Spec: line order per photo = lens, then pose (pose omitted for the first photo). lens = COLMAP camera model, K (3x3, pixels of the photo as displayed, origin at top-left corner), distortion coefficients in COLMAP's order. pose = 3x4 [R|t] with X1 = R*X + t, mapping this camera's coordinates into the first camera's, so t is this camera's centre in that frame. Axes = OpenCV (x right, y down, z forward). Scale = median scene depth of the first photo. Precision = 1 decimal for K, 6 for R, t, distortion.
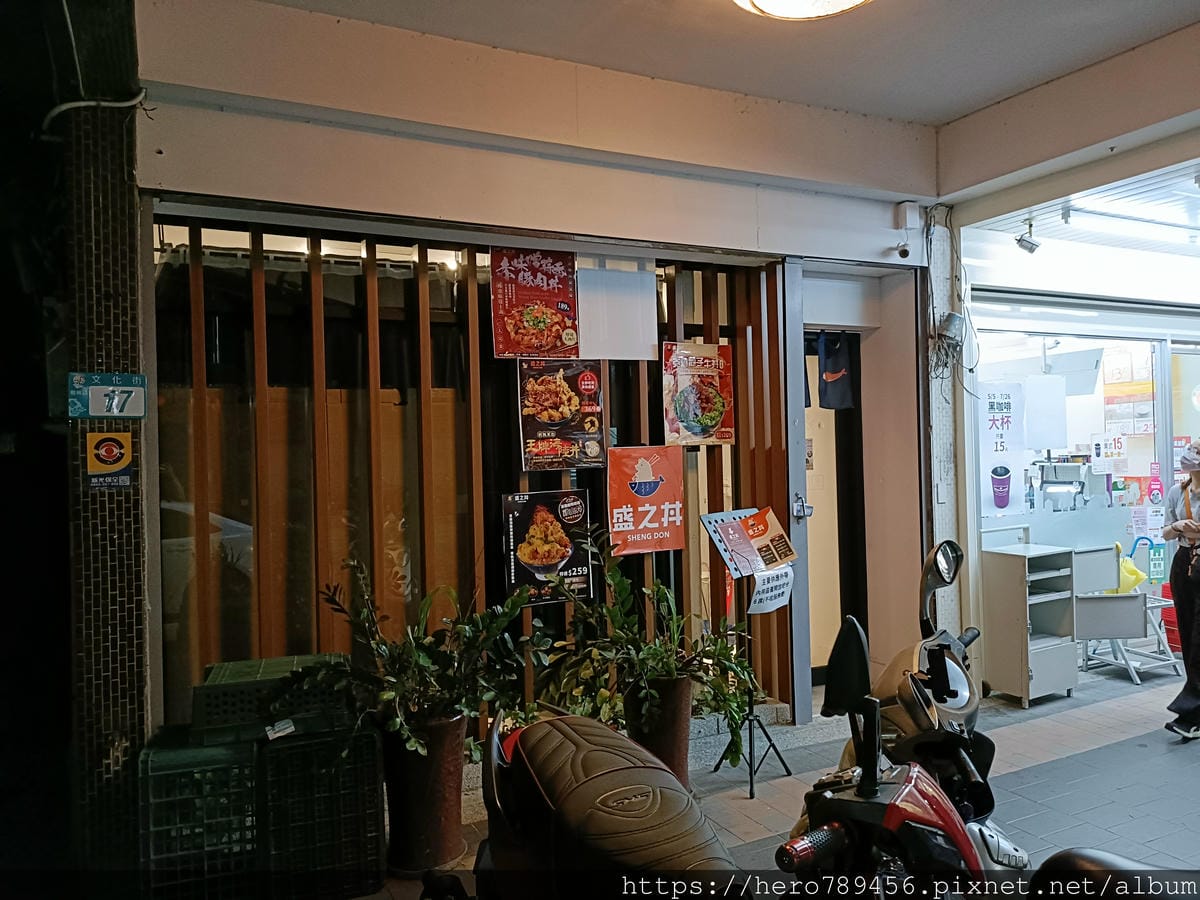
lens RADIAL K [[874.2, 0, 599.1], [0, 874.2, 452.0], [0, 0, 1]] dist [-0.012715, -0.019439]
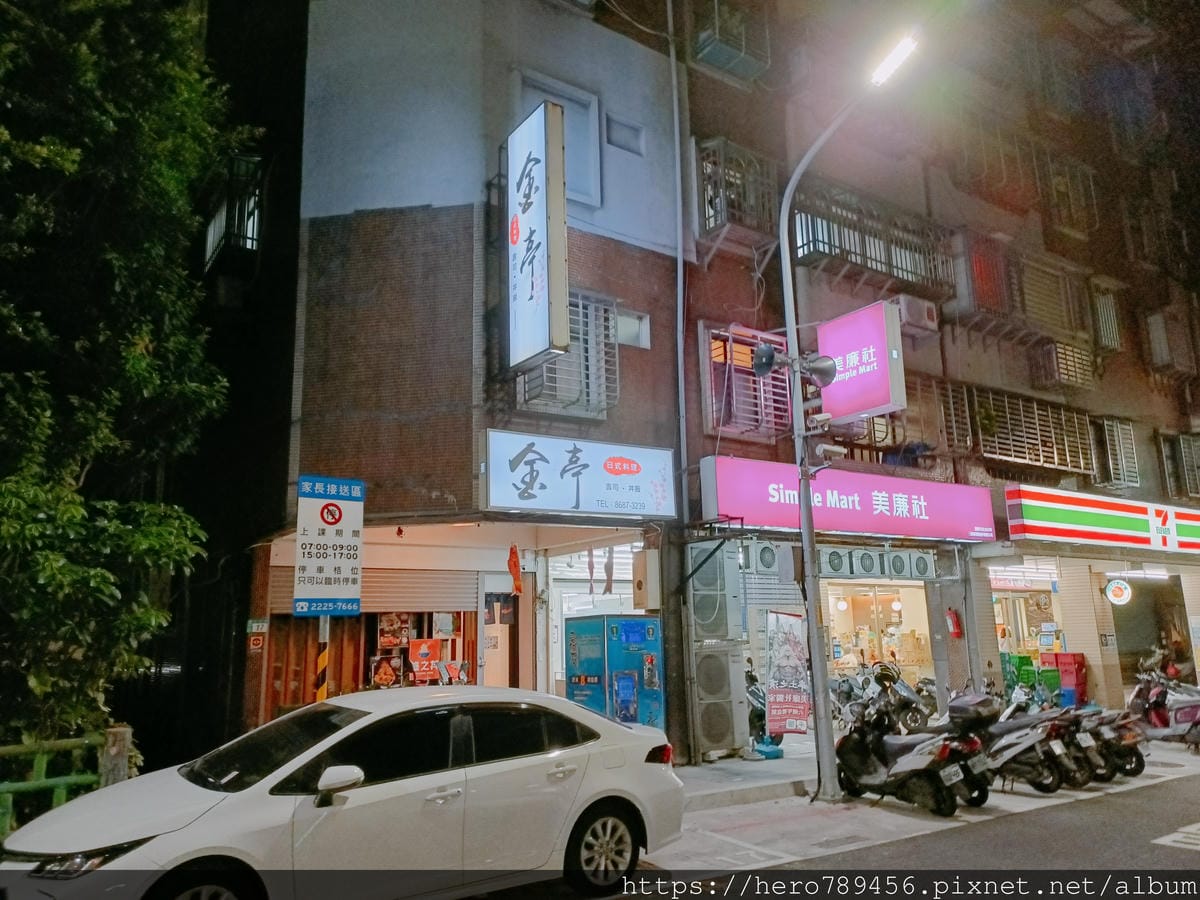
lens RADIAL K [[874.2, 0, 606.8], [0, 874.2, 447.1], [0, 0, 1]] dist [-0.012715, -0.019439]
pose [[0.989135, 0.035448, 0.142671, 0.205896], [-0.005549, 0.978805, -0.204720, -0.039803], [-0.146904, 0.201704, 0.968367, -1.865572]]
